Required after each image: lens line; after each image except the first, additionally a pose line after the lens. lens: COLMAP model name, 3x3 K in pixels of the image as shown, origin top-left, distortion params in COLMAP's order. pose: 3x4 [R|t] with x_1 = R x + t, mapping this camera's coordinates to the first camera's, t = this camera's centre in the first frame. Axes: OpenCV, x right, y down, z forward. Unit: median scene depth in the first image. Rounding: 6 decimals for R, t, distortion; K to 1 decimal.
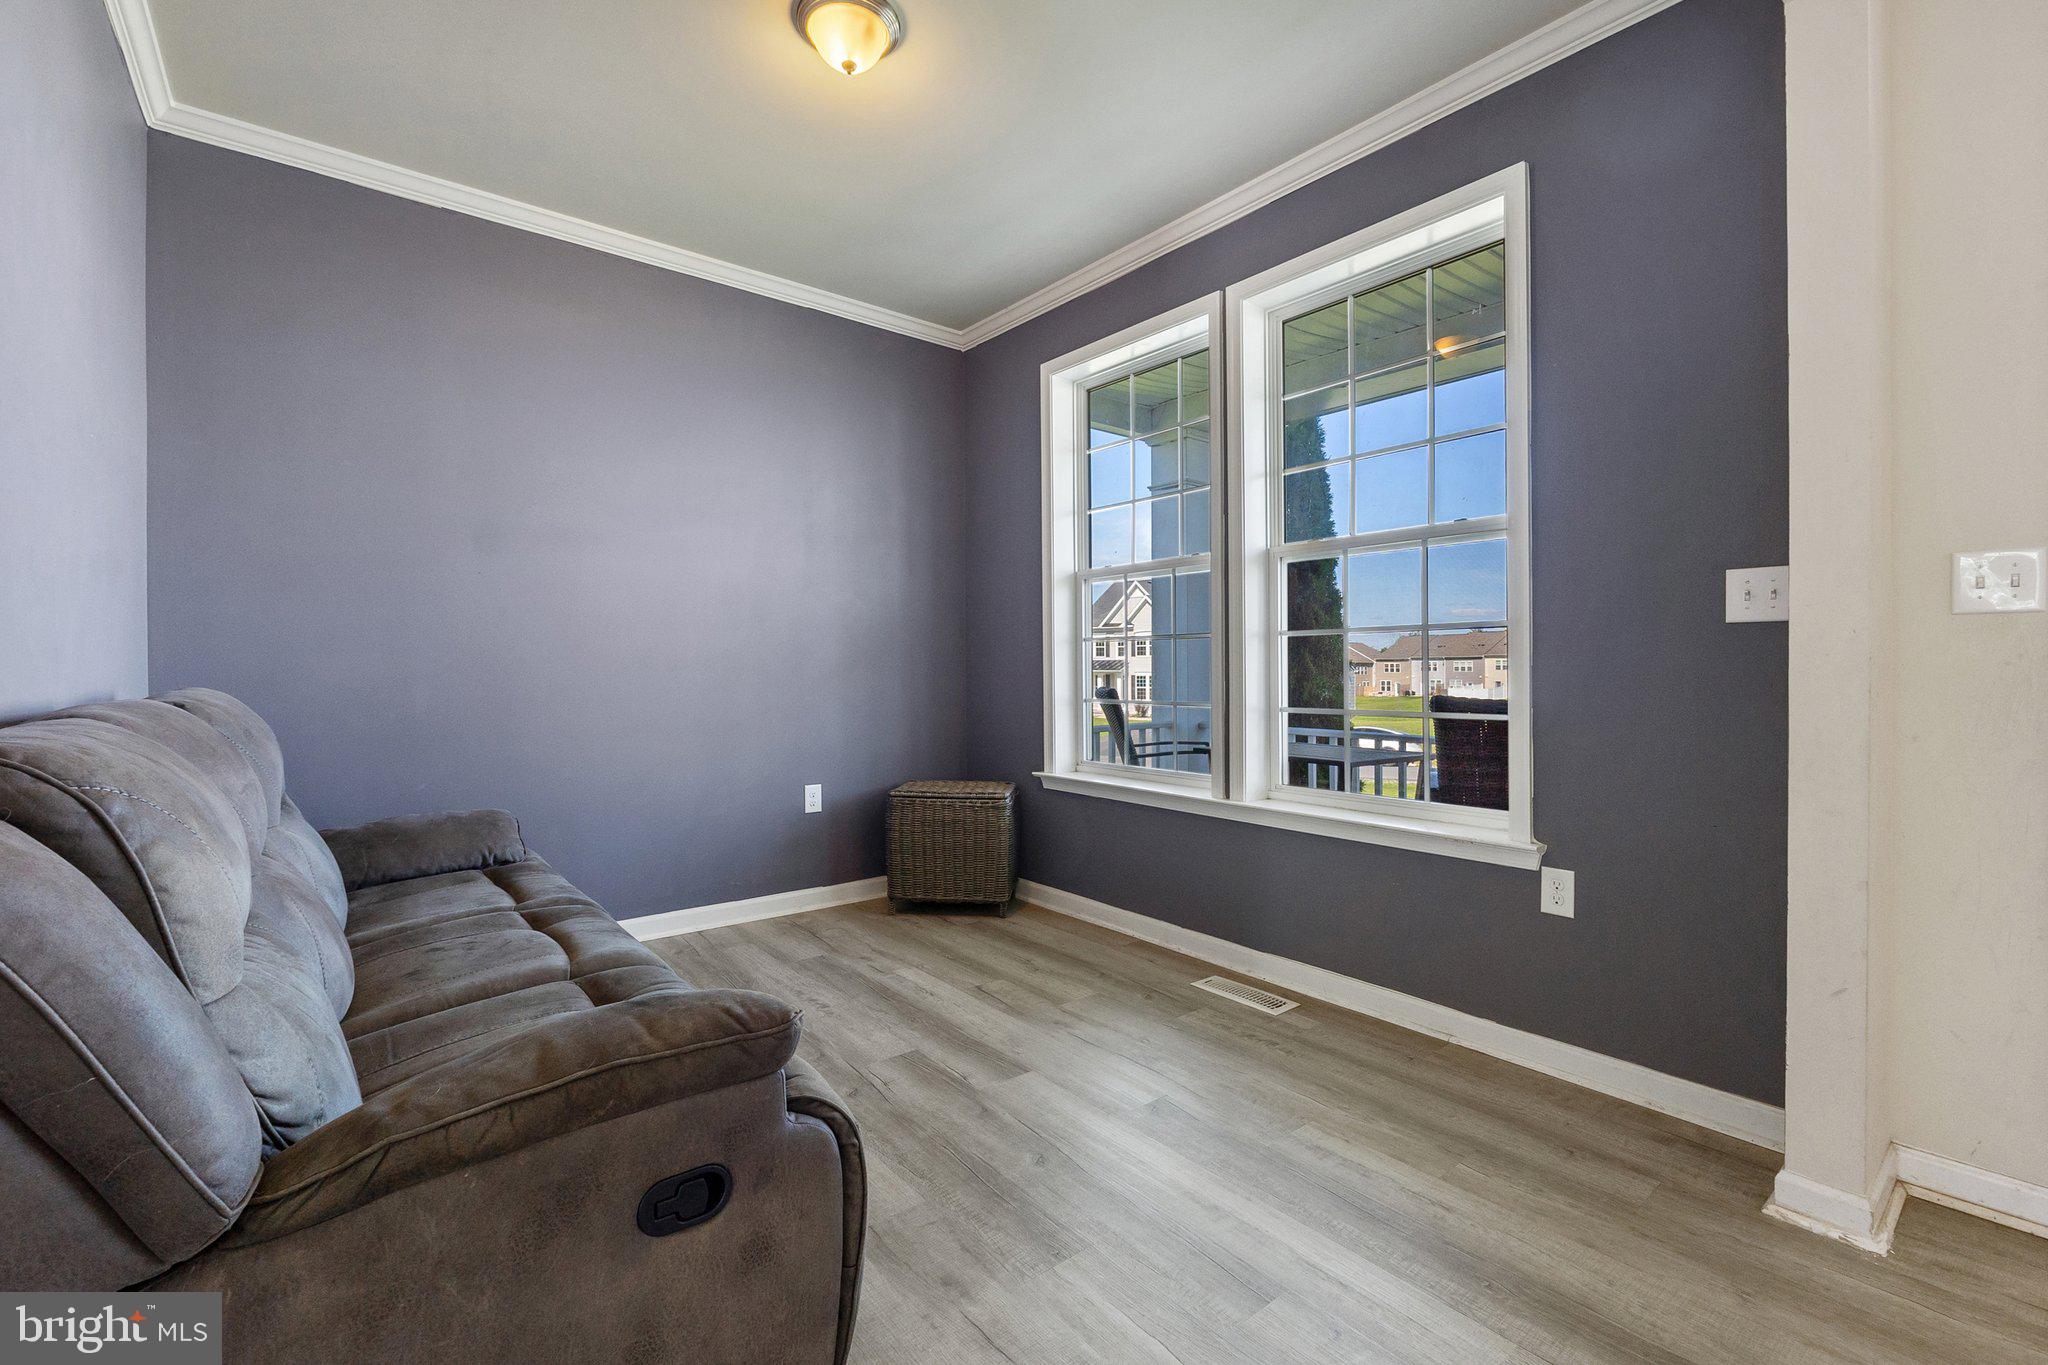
lens RADIAL K [[871.5, 0, 1015.5], [0, 871.5, 675.8], [0, 0, 1]] dist [-0.004577, -0.001646]
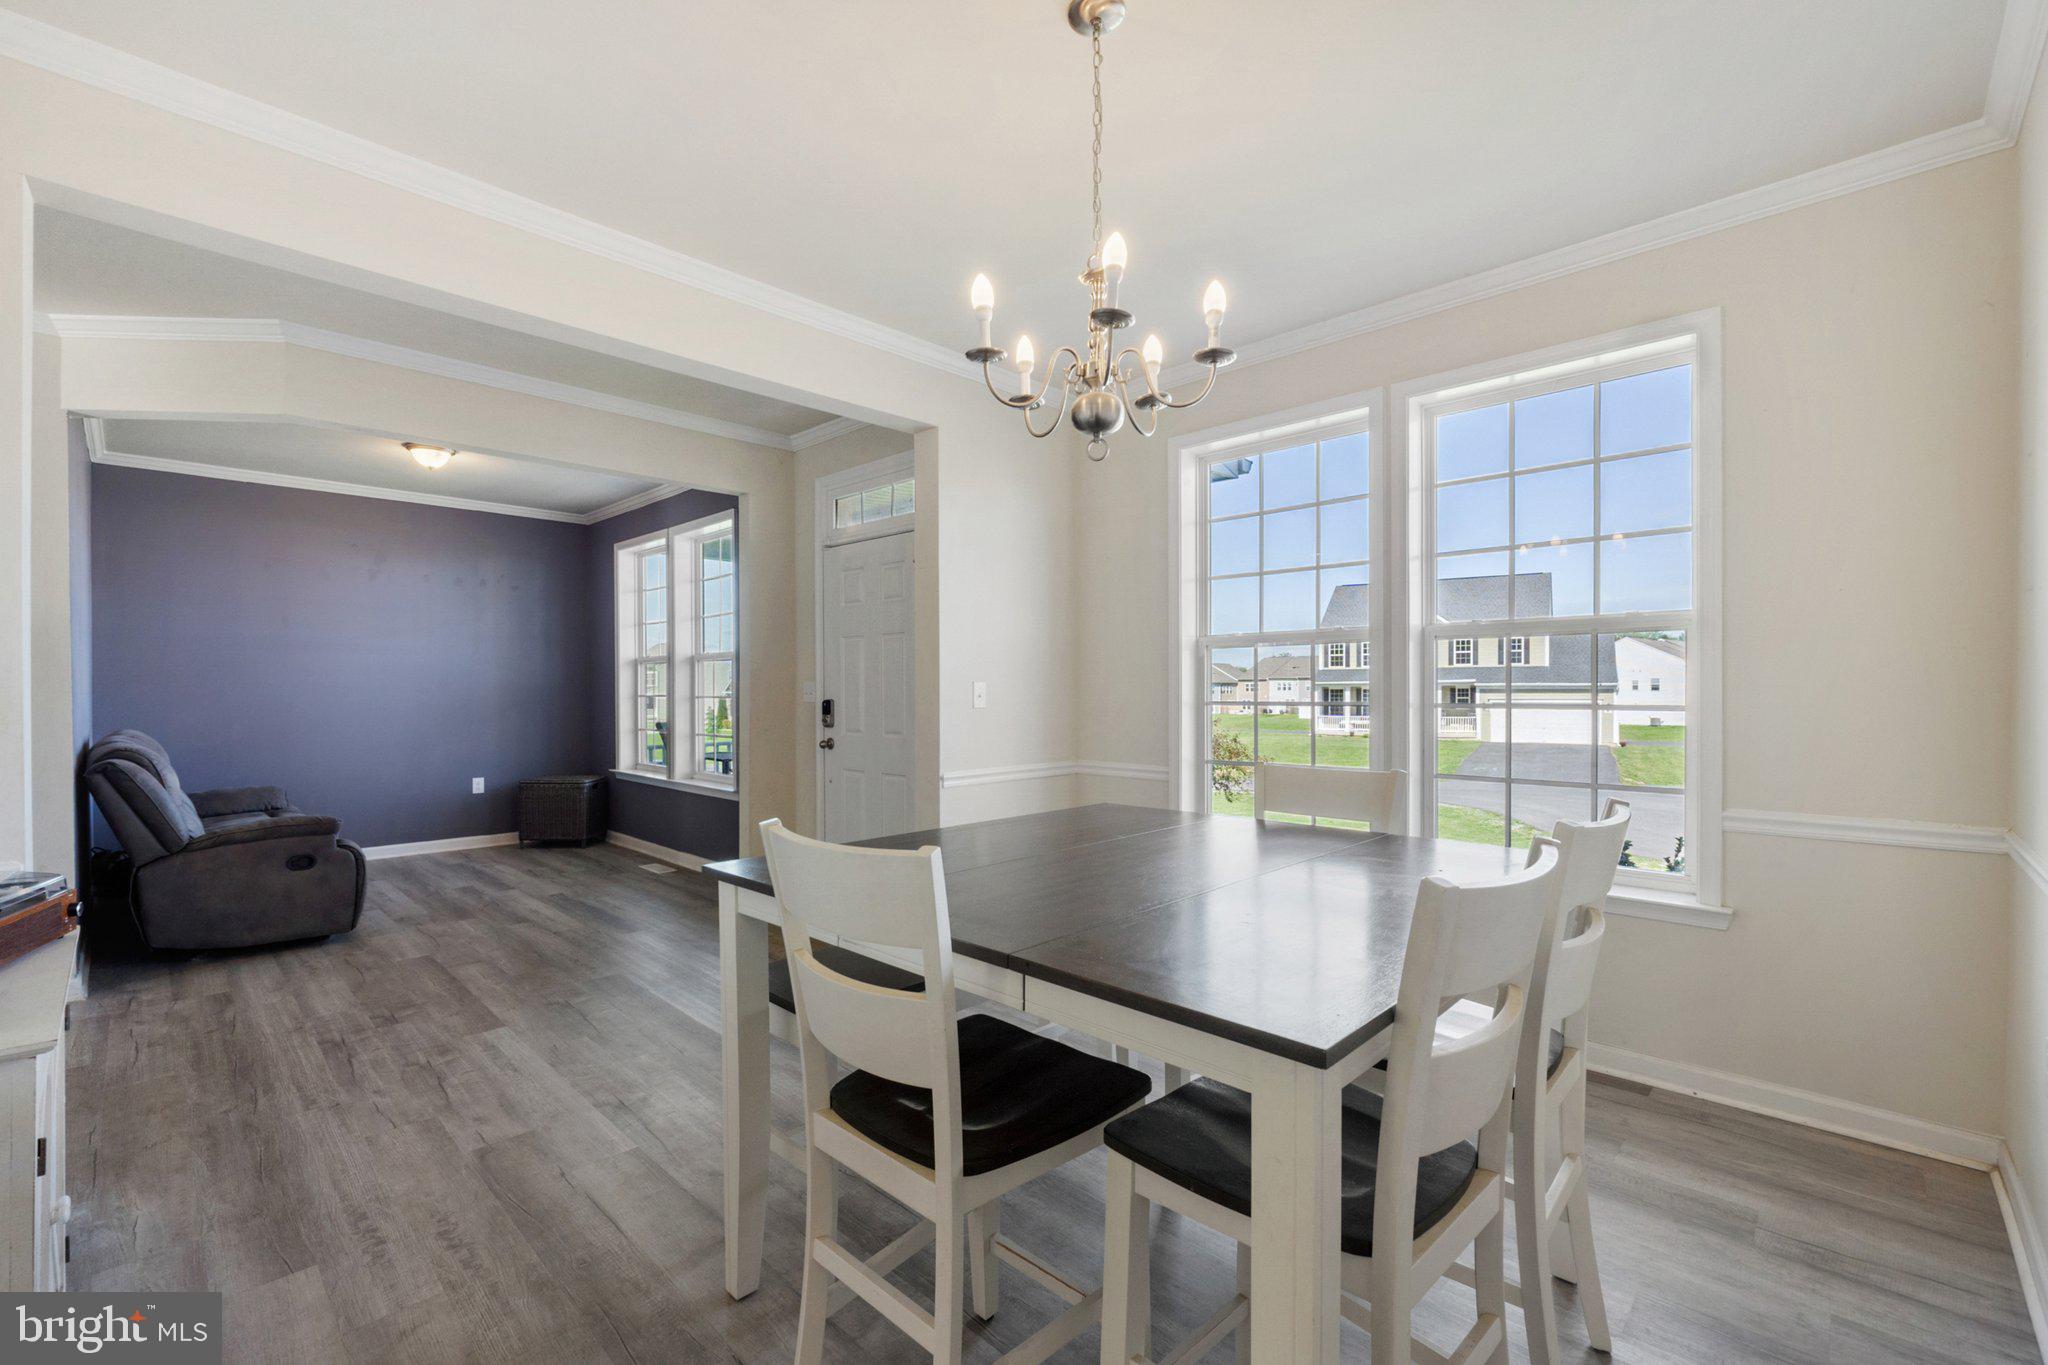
lens RADIAL K [[871.5, 0, 1023.3], [0, 871.5, 692.6], [0, 0, 1]] dist [-0.004577, -0.001646]
pose [[0.991955, -0.003836, 0.126535, 0.790806], [0.004191, 0.999988, -0.002541, -0.050320], [-0.126524, 0.003051, 0.991959, -1.107829]]
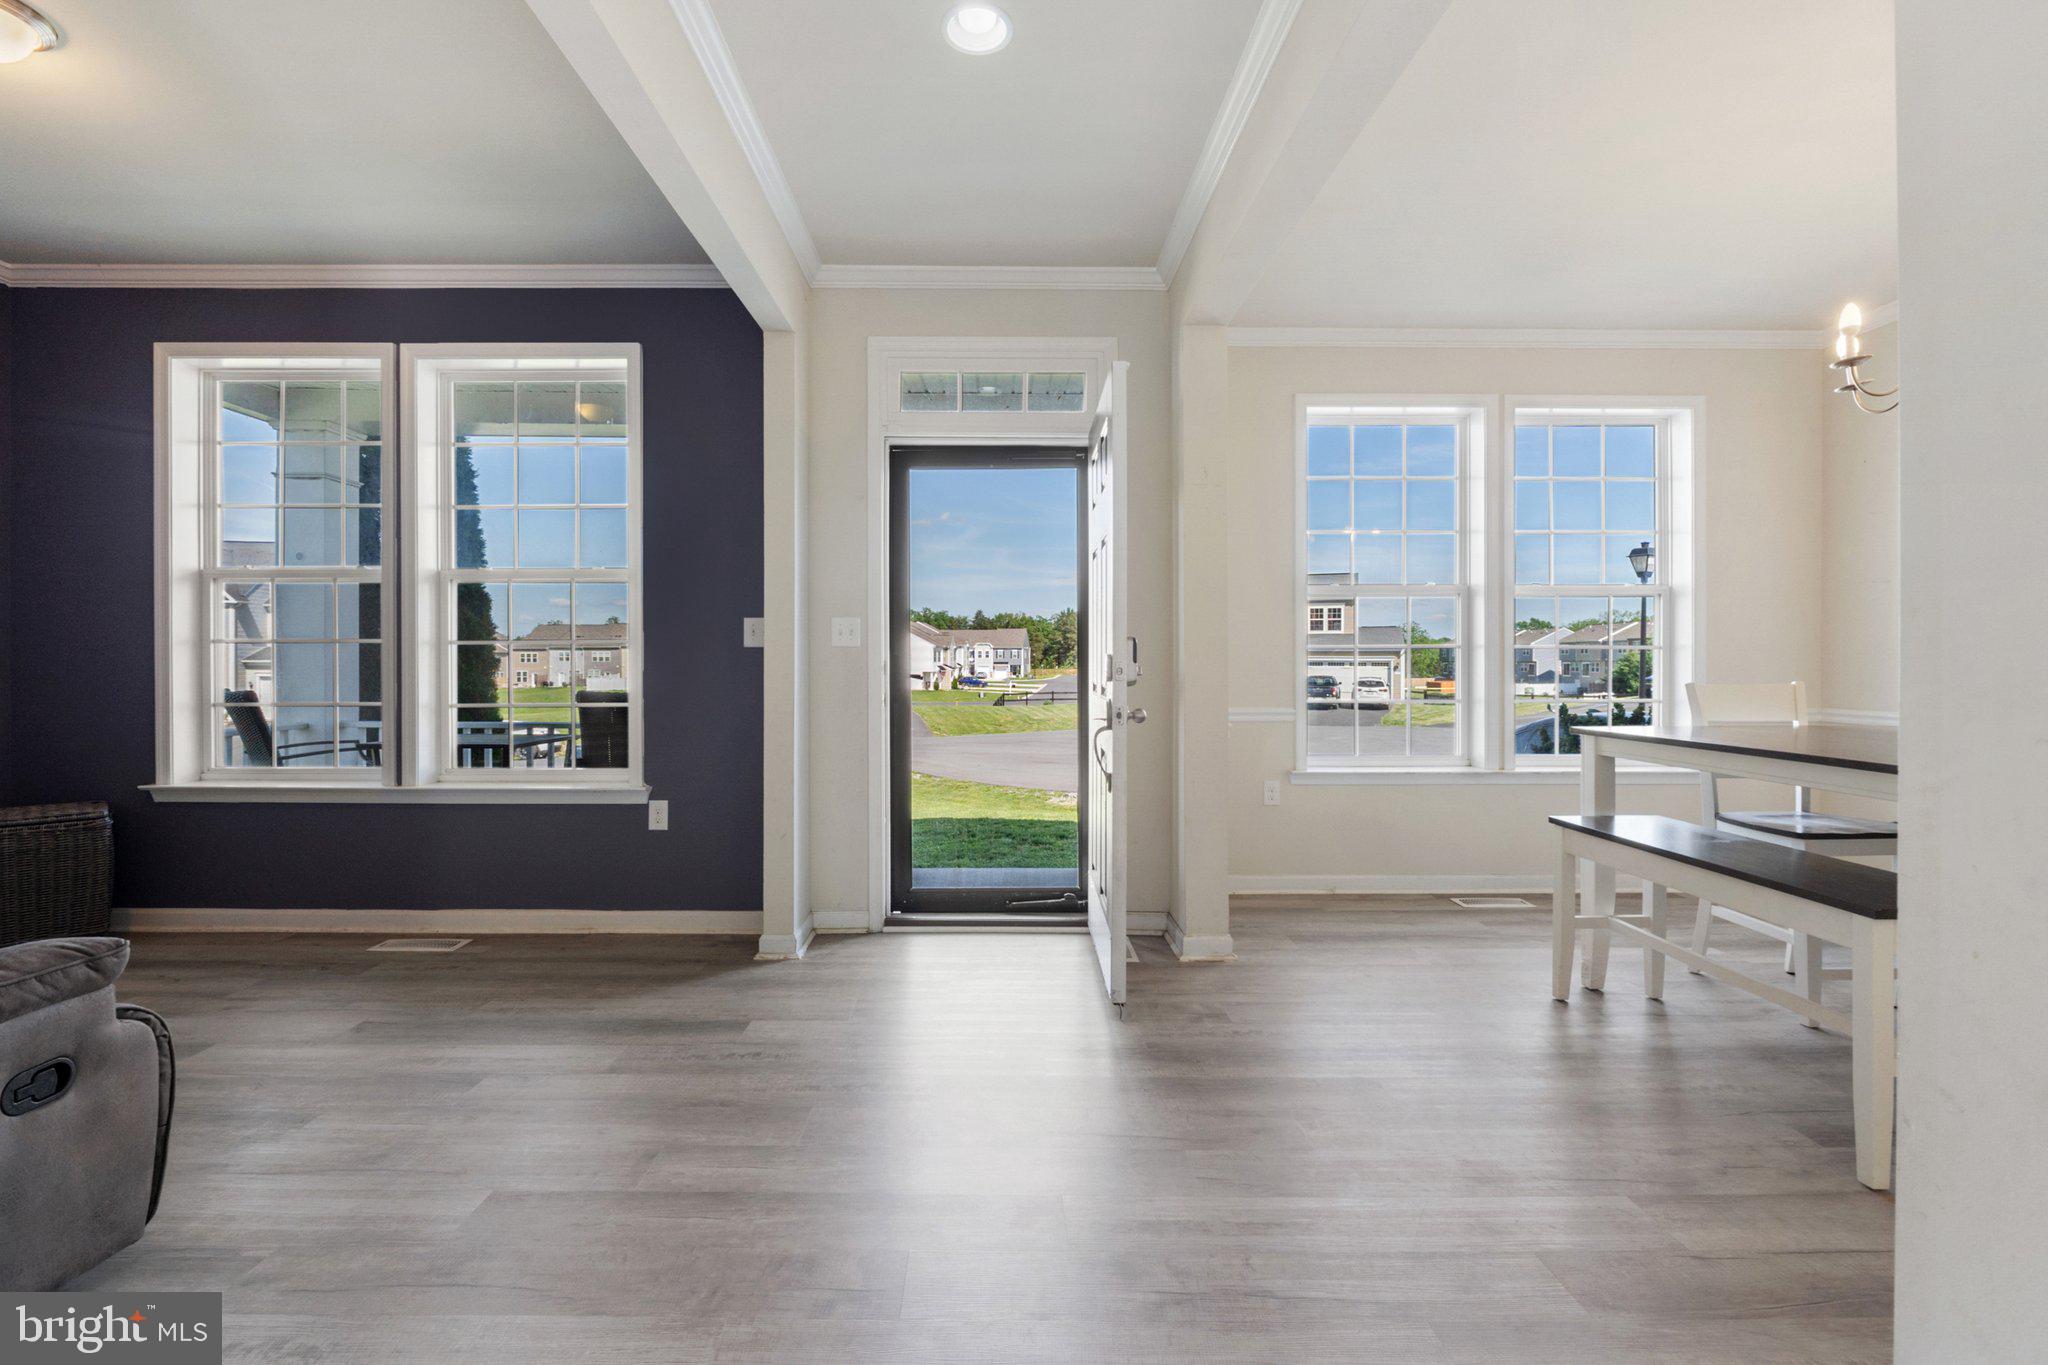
lens RADIAL K [[871.5, 0, 998.3], [0, 871.5, 654.0], [0, 0, 1]] dist [-0.004577, -0.001646]
pose [[0.620426, 0.004720, 0.784251, -0.166245], [0.004750, 0.999941, -0.009775, -0.017183], [-0.784251, 0.009790, 0.620367, -0.332671]]
